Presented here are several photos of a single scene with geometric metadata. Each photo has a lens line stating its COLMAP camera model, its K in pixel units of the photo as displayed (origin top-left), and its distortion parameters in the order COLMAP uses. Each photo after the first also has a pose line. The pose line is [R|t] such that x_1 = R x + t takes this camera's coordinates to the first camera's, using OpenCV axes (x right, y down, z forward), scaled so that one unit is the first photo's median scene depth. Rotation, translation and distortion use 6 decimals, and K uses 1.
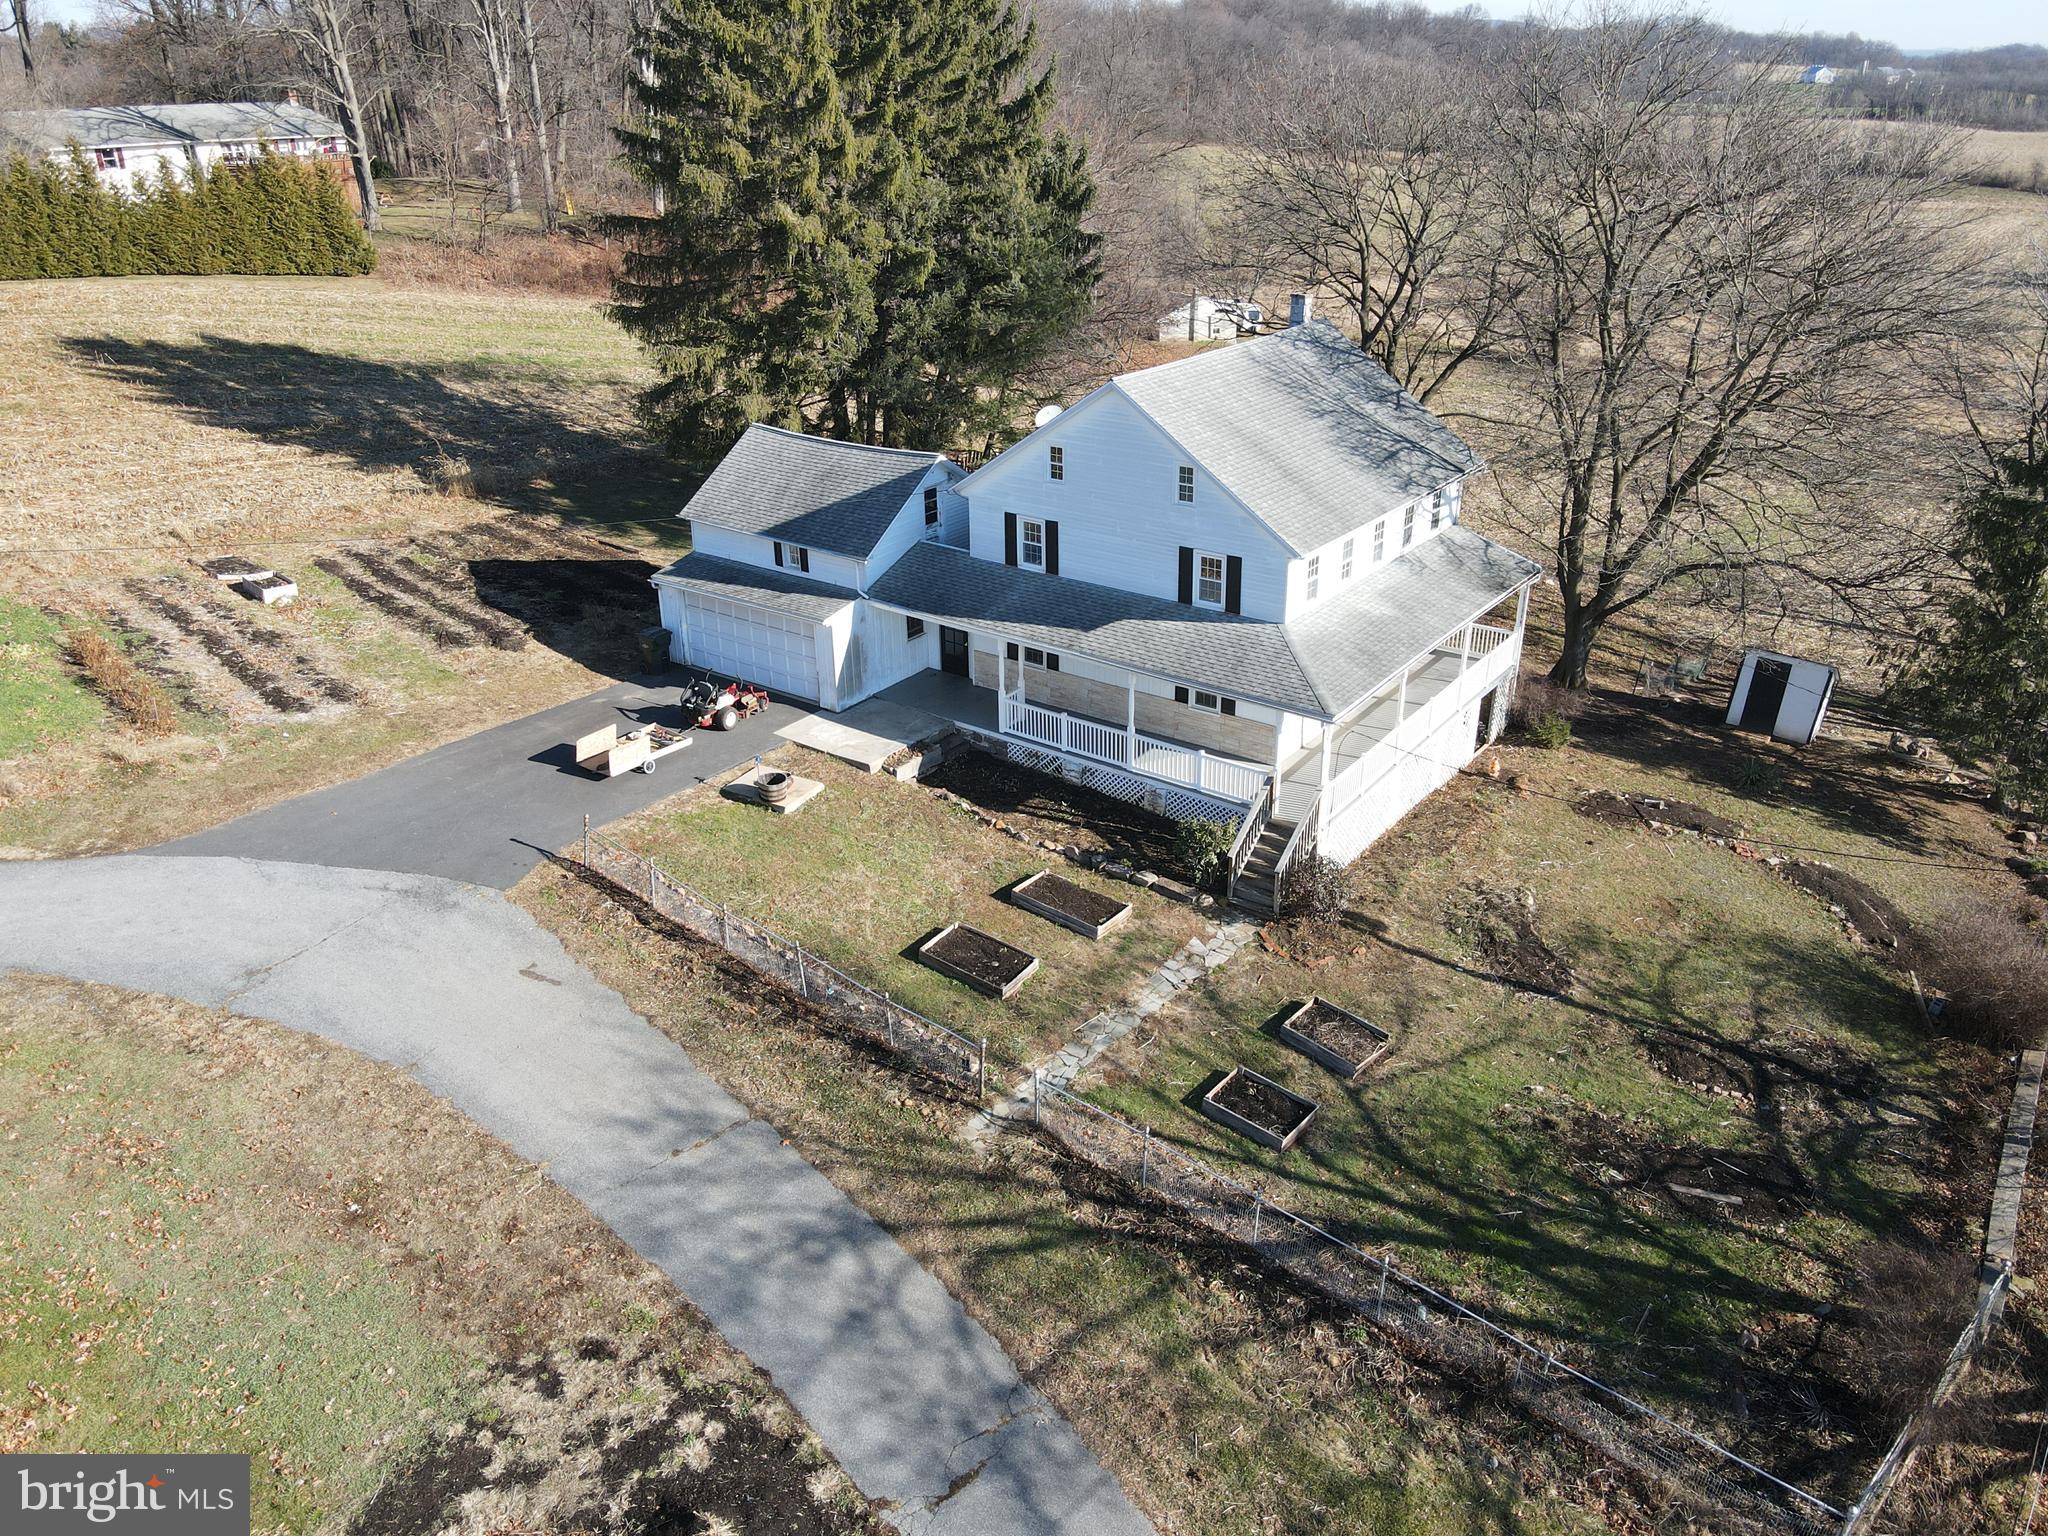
lens RADIAL K [[1510.7, 0, 1016.5], [0, 1510.7, 762.8], [0, 0, 1]] dist [0.001042, 0.019225]
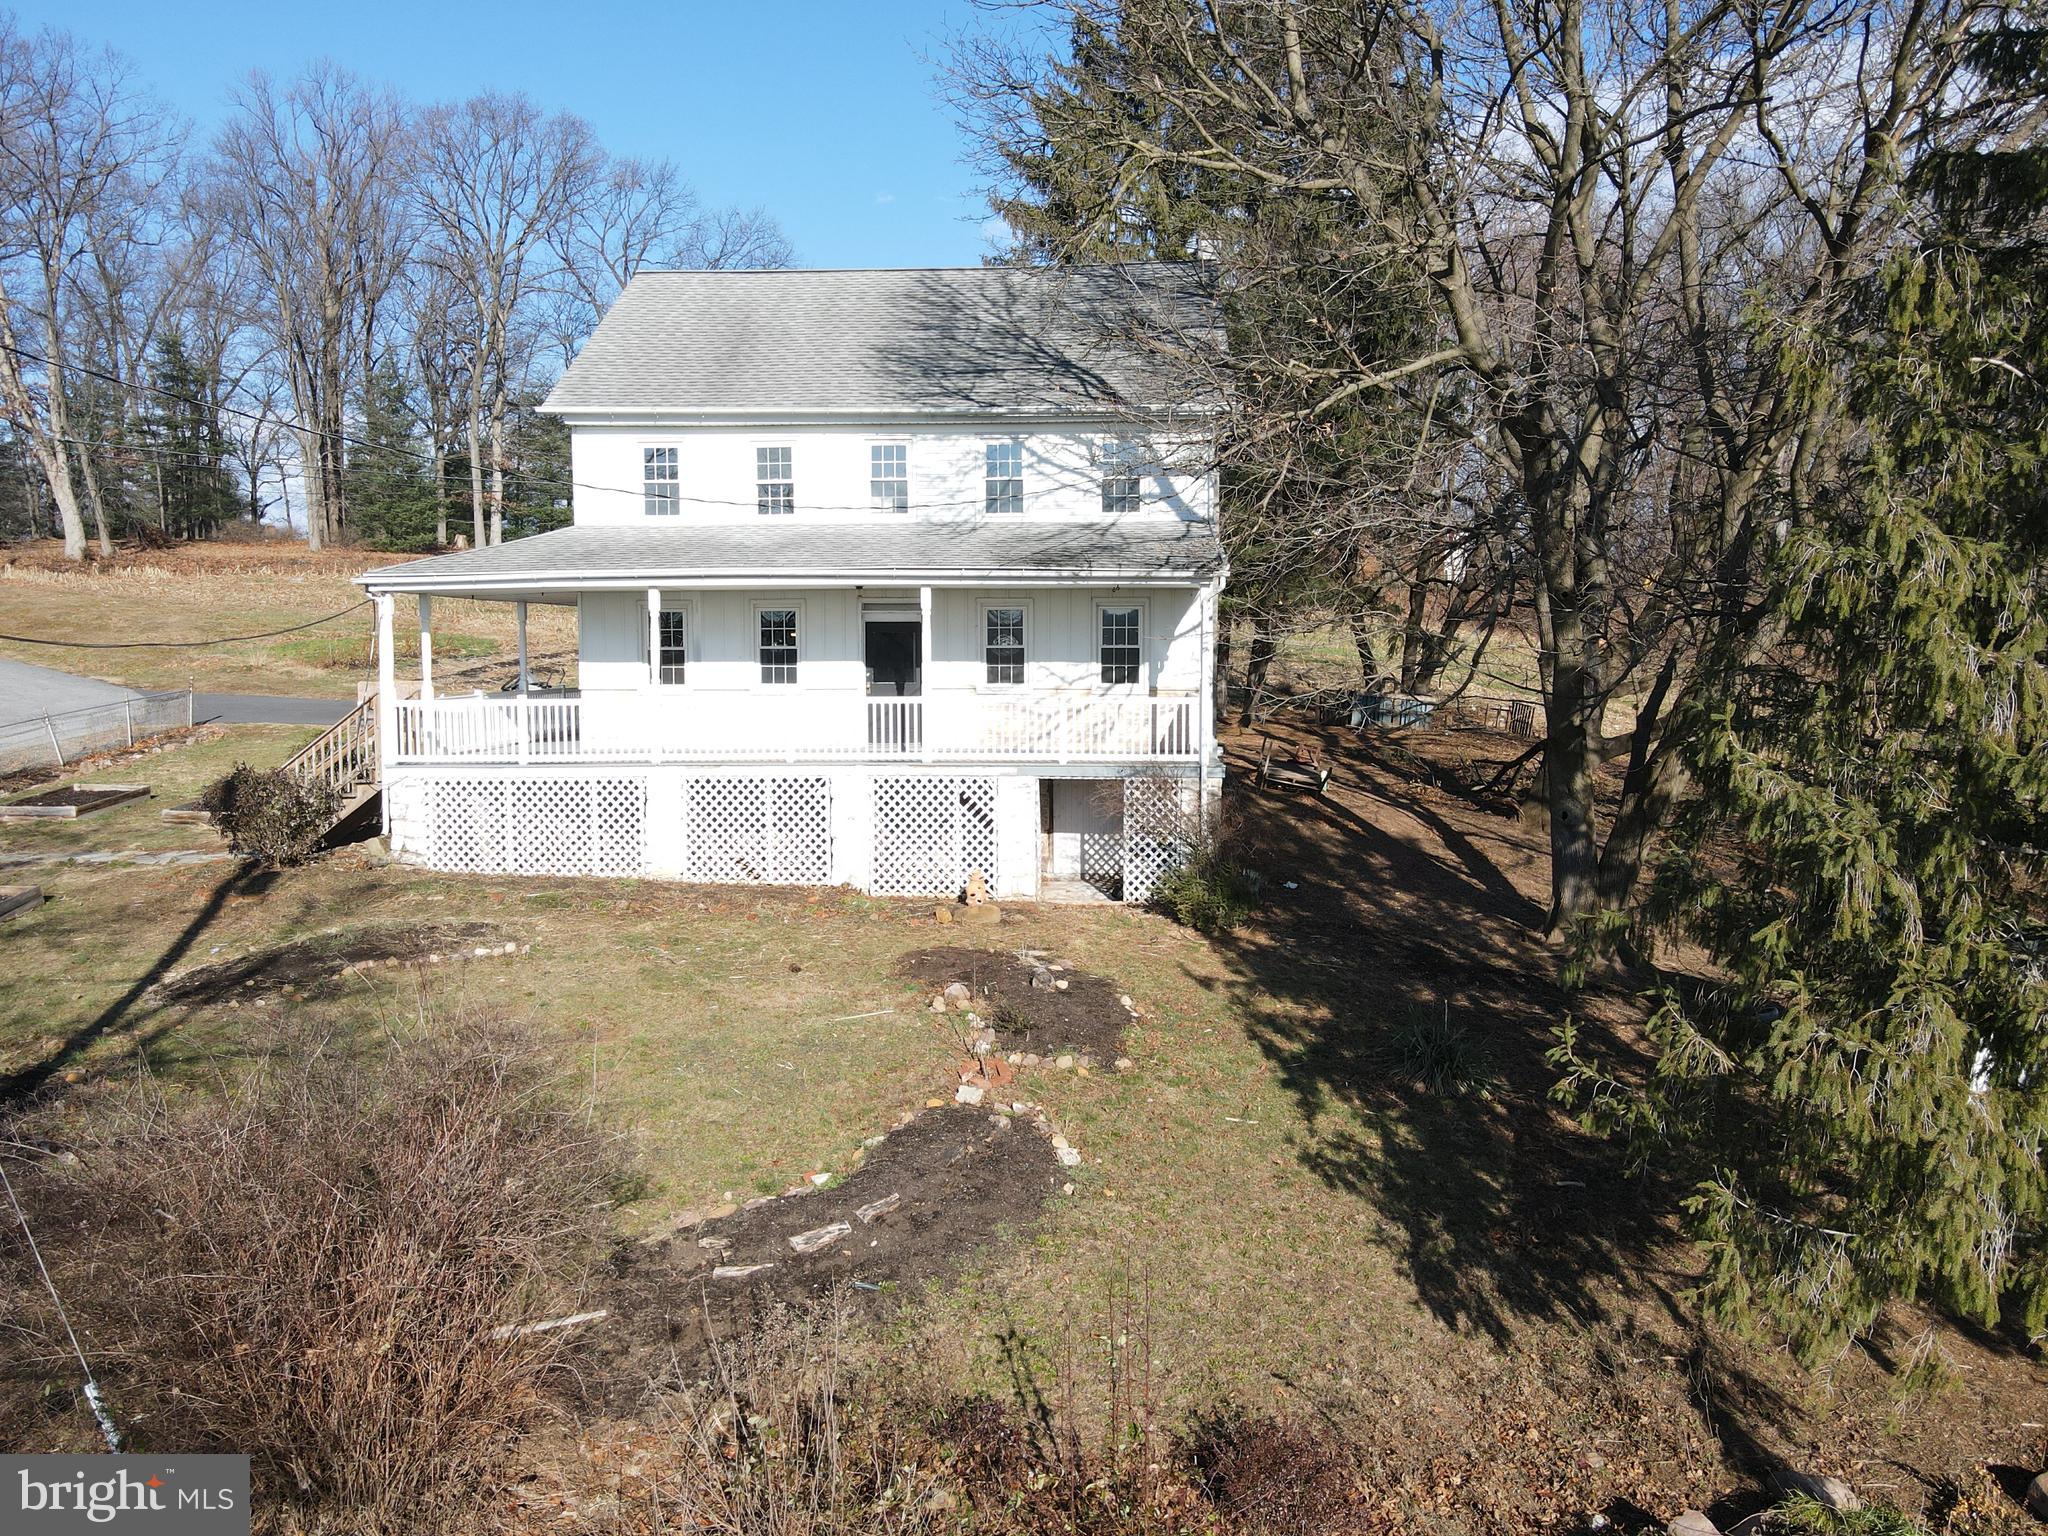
lens RADIAL K [[1510.7, 0, 1018.0], [0, 1510.7, 753.1], [0, 0, 1]] dist [0.001042, 0.019225]
pose [[0.556721, 0.067155, -0.827981, 0.757550], [-0.351524, 0.922132, -0.161567, 0.039480], [0.752657, 0.381003, 0.536977, 0.707506]]
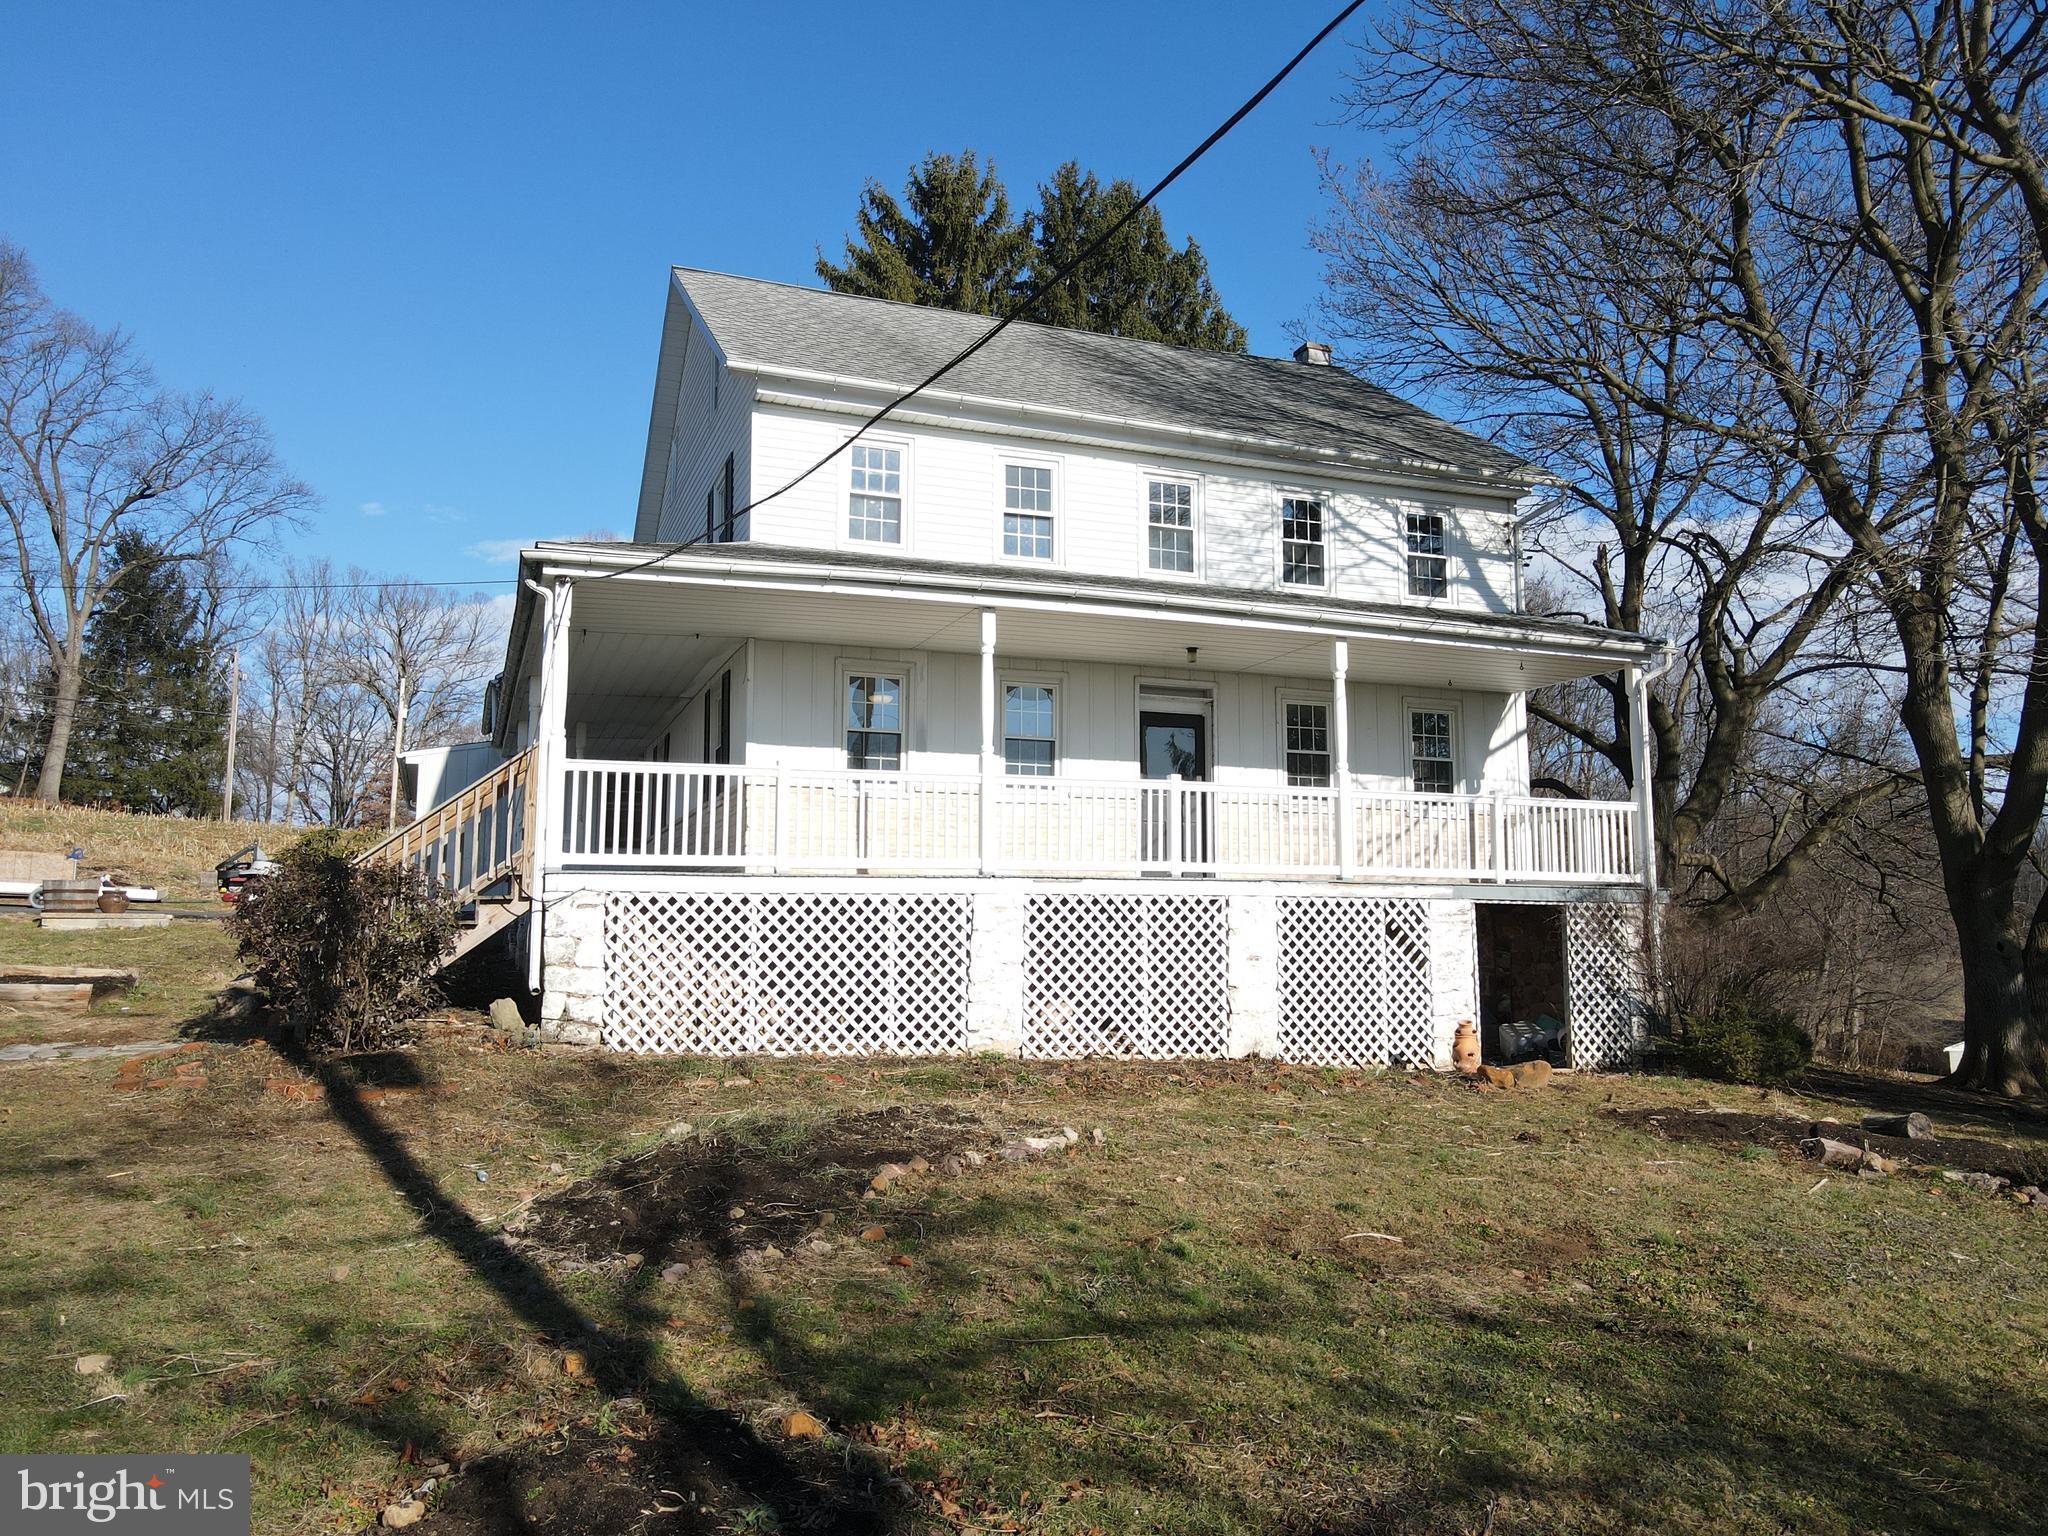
lens RADIAL K [[1510.7, 0, 1034.4], [0, 1510.7, 761.3], [0, 0, 1]] dist [0.001042, 0.019225]
pose [[0.850773, -0.056953, -0.522439, 0.425359], [-0.227385, 0.856348, -0.463643, 0.141073], [0.473795, 0.513250, 0.715607, 0.640841]]
